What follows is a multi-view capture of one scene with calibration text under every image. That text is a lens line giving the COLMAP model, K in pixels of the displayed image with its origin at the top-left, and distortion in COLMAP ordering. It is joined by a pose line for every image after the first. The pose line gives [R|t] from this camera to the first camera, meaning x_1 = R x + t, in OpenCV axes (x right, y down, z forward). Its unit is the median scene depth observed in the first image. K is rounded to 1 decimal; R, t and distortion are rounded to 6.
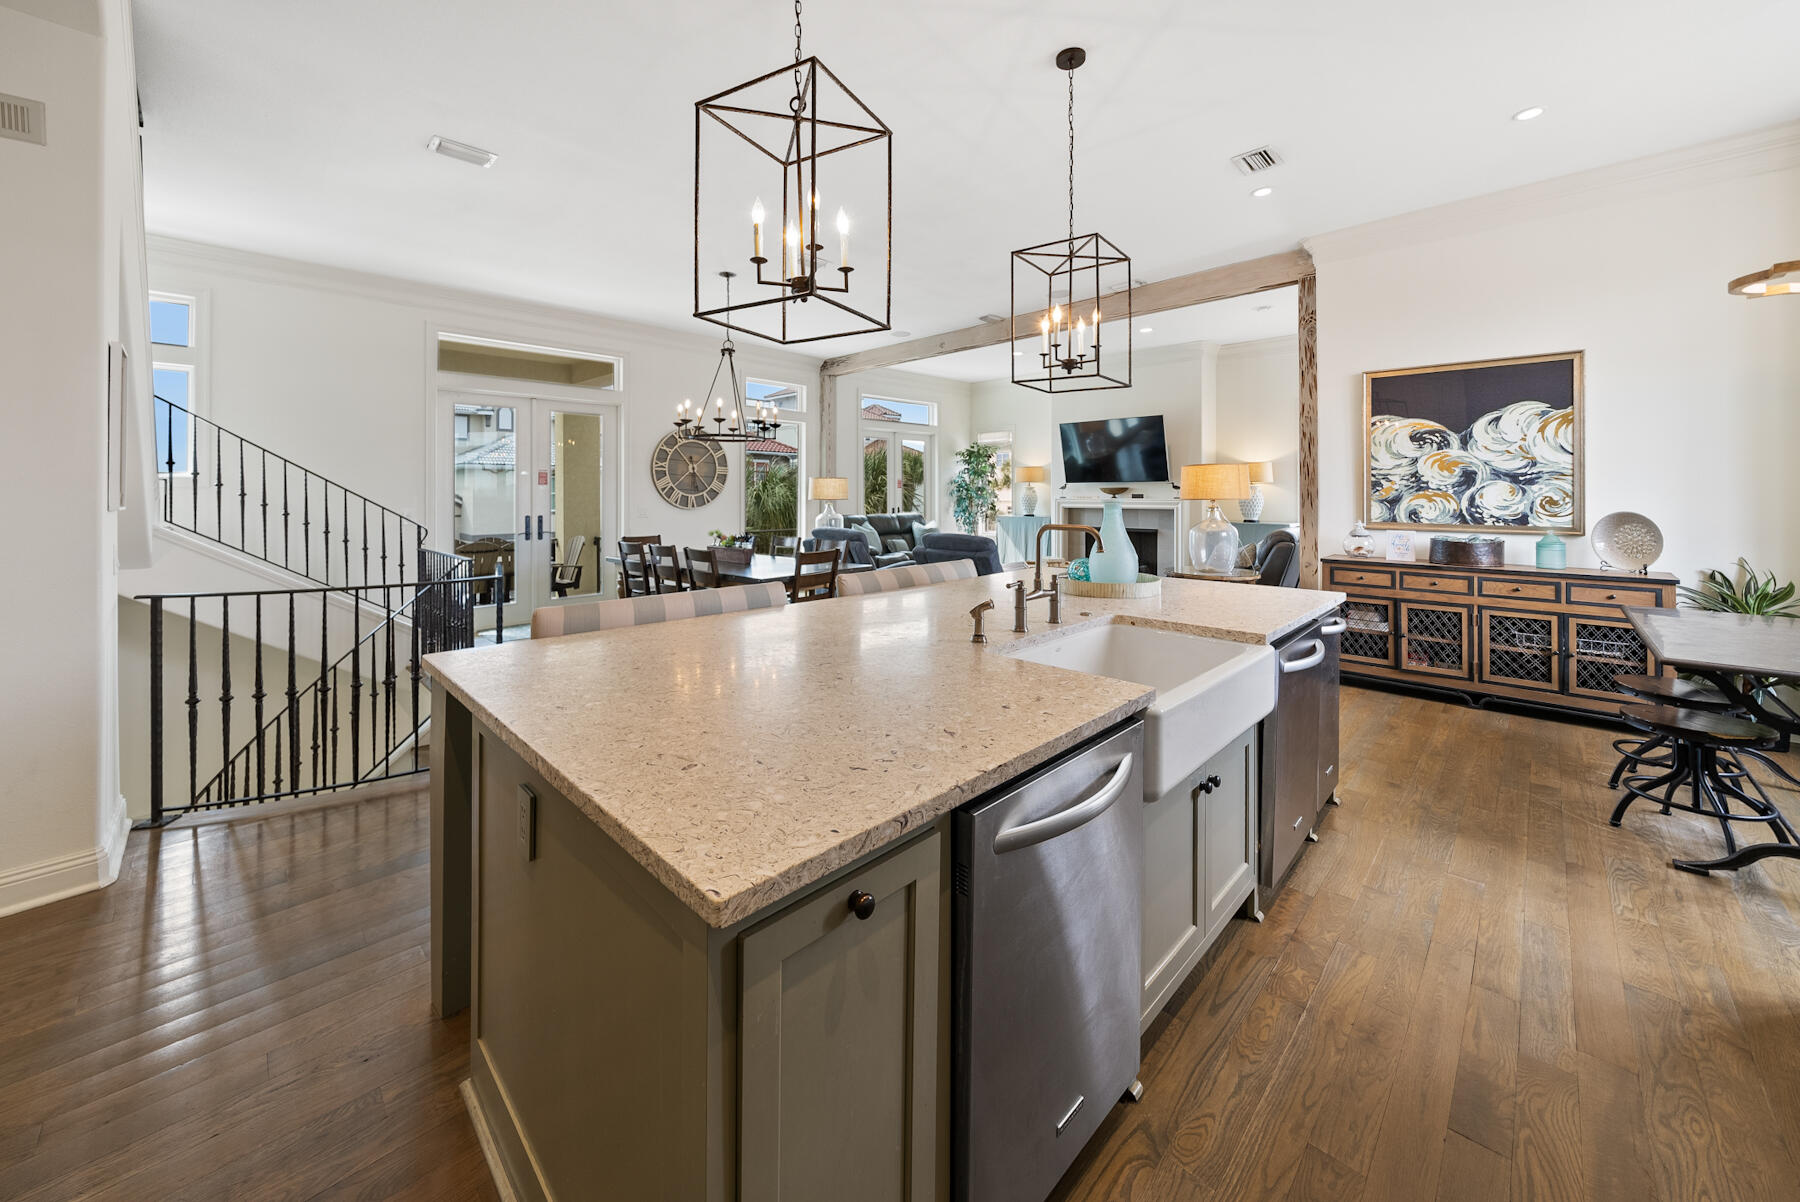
lens RADIAL K [[664.9, 0, 902.7], [0, 664.9, 492.4], [0, 0, 1]] dist [-0.002929, -0.000146]
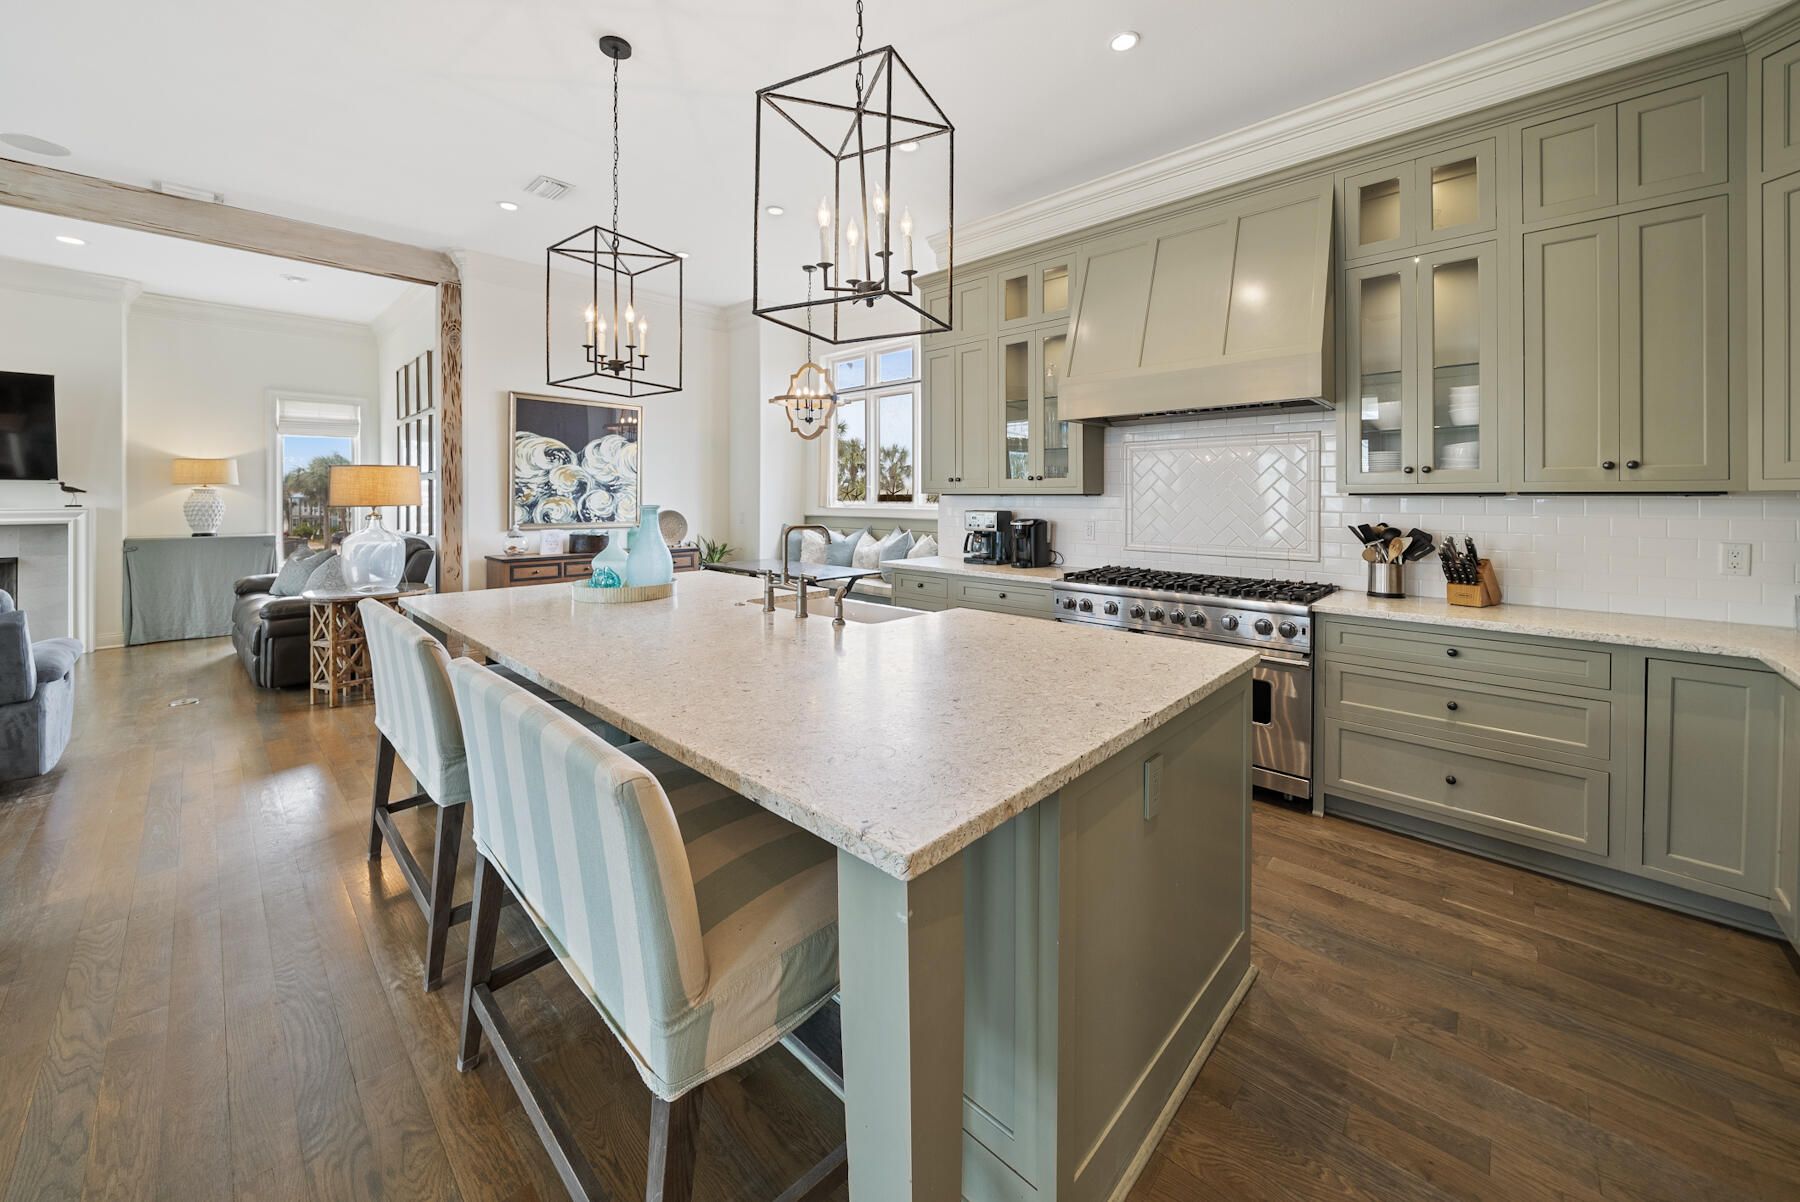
lens RADIAL K [[656.8, 0, 888.6], [0, 656.8, 498.9], [0, 0, 1]] dist [-0.007292, 0.000295]
pose [[-0.007603, -0.000428, 0.999971, -0.251873], [-0.001724, 0.999998, 0.000415, -0.000039], [-0.999970, -0.001721, -0.007604, 0.219507]]
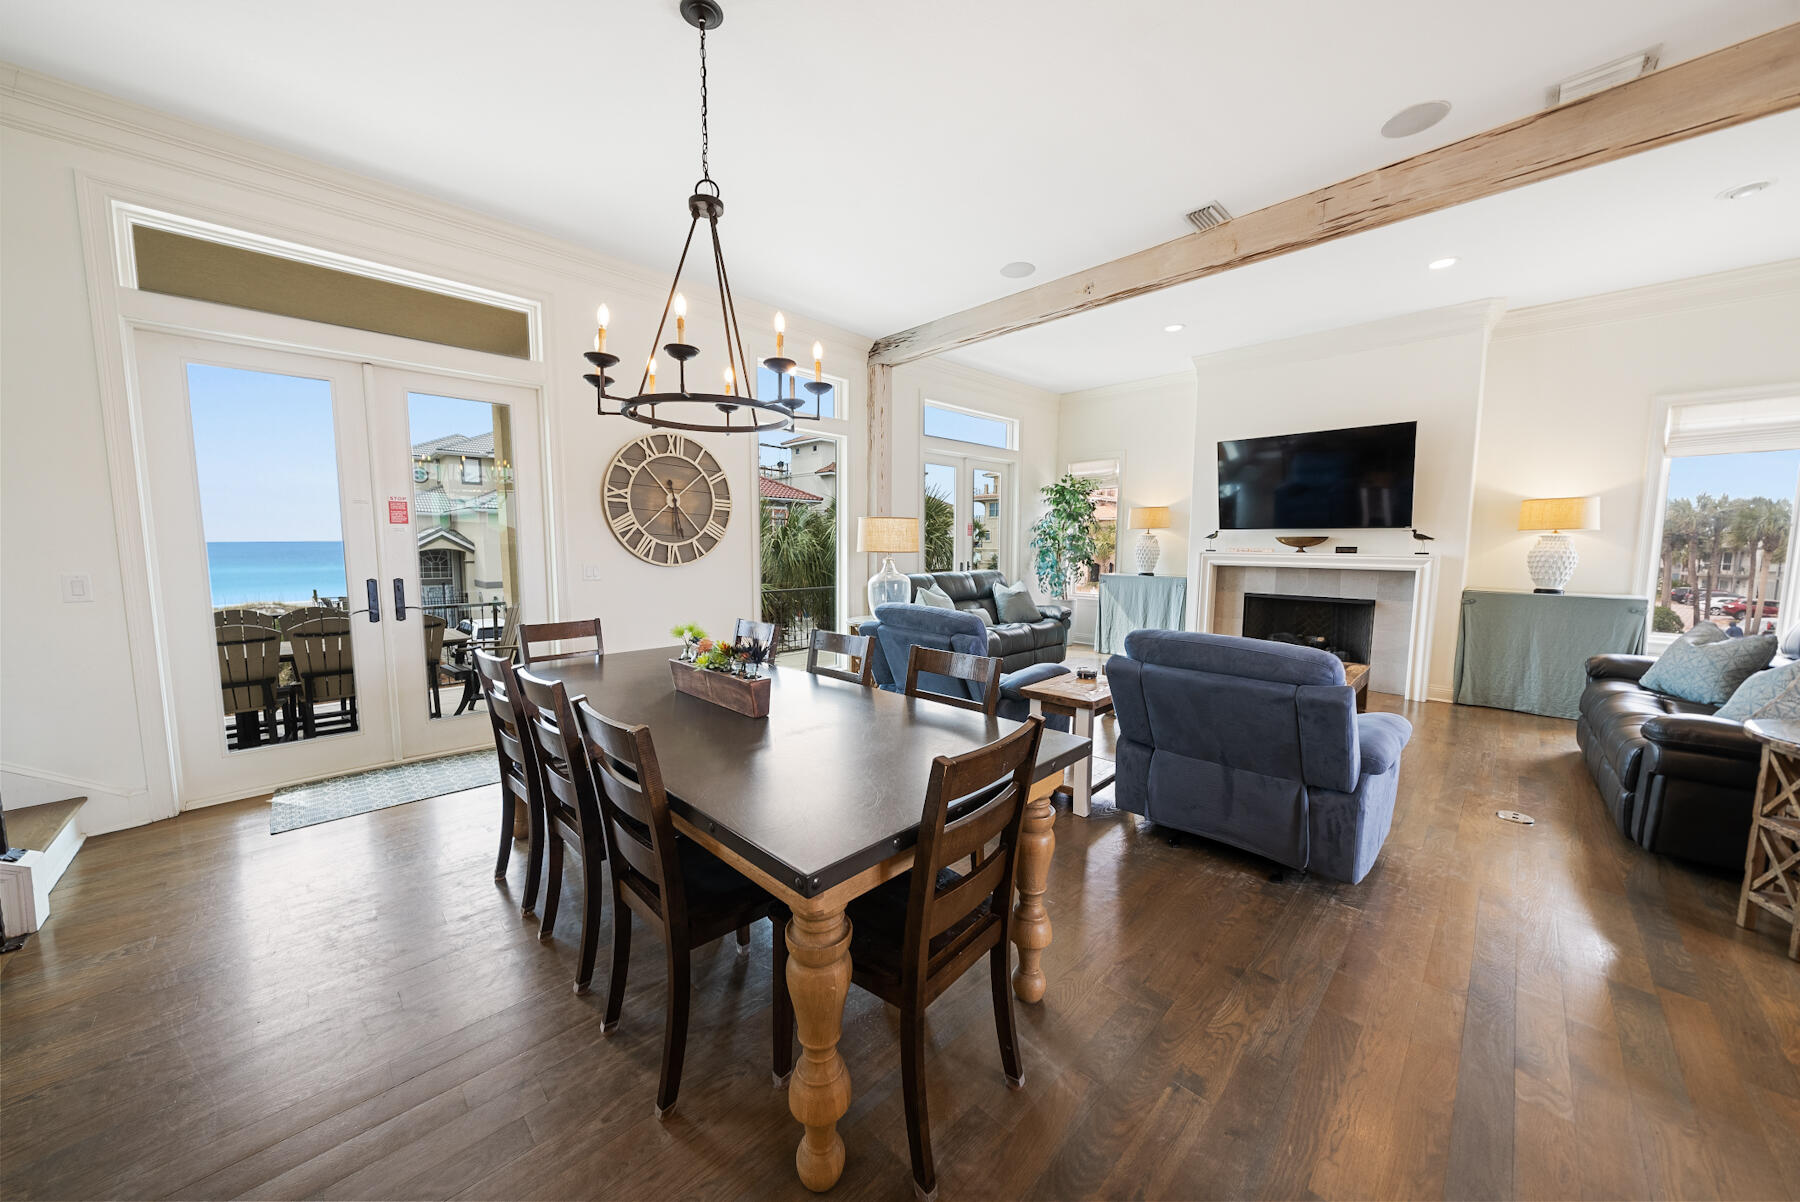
lens RADIAL K [[623.8, 0, 897.2], [0, 623.8, 602.4], [0, 0, 1]] dist [-0.005801, -0.000005]
pose [[0.999724, 0.009088, -0.021647, -0.092778], [-0.006927, 0.995174, 0.097882, 0.000273], [0.022433, -0.097705, 0.994963, 0.411524]]
